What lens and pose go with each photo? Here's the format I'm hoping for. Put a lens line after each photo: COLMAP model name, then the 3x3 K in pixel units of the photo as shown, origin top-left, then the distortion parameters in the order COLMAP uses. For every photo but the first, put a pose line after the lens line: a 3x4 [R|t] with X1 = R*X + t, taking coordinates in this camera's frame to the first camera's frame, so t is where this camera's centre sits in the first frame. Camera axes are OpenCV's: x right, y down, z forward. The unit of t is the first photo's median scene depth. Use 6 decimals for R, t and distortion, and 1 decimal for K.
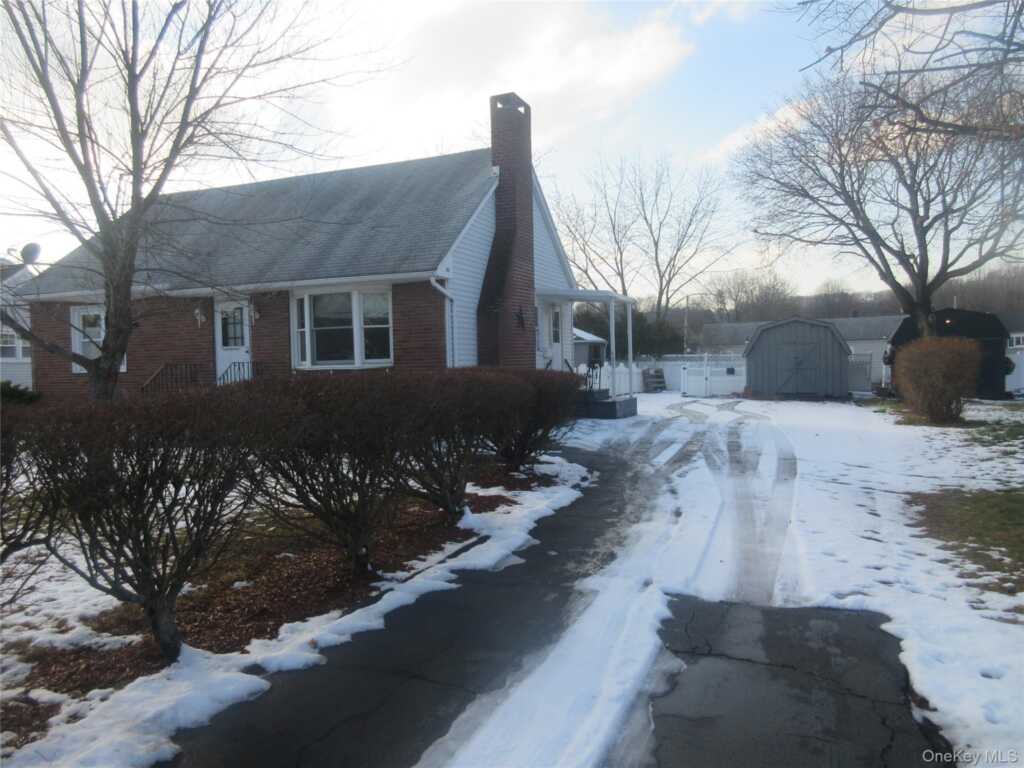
lens RADIAL K [[759.0, 0, 510.7], [0, 759.0, 383.1], [0, 0, 1]] dist [-0.000665, 0.013350]
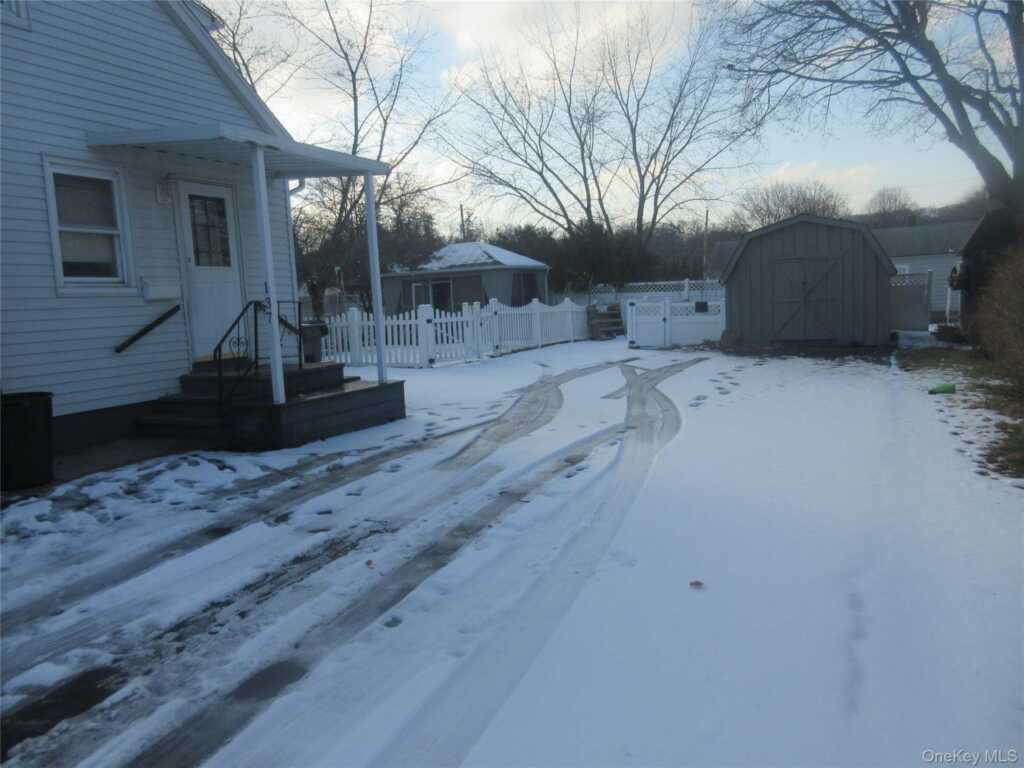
lens RADIAL K [[759.0, 0, 513.2], [0, 759.0, 387.0], [0, 0, 1]] dist [-0.000665, 0.013350]
pose [[0.997936, -0.019326, -0.061234, 0.149718], [0.025017, 0.995298, 0.093576, -0.010997], [0.059138, -0.094915, 0.993727, 0.310314]]
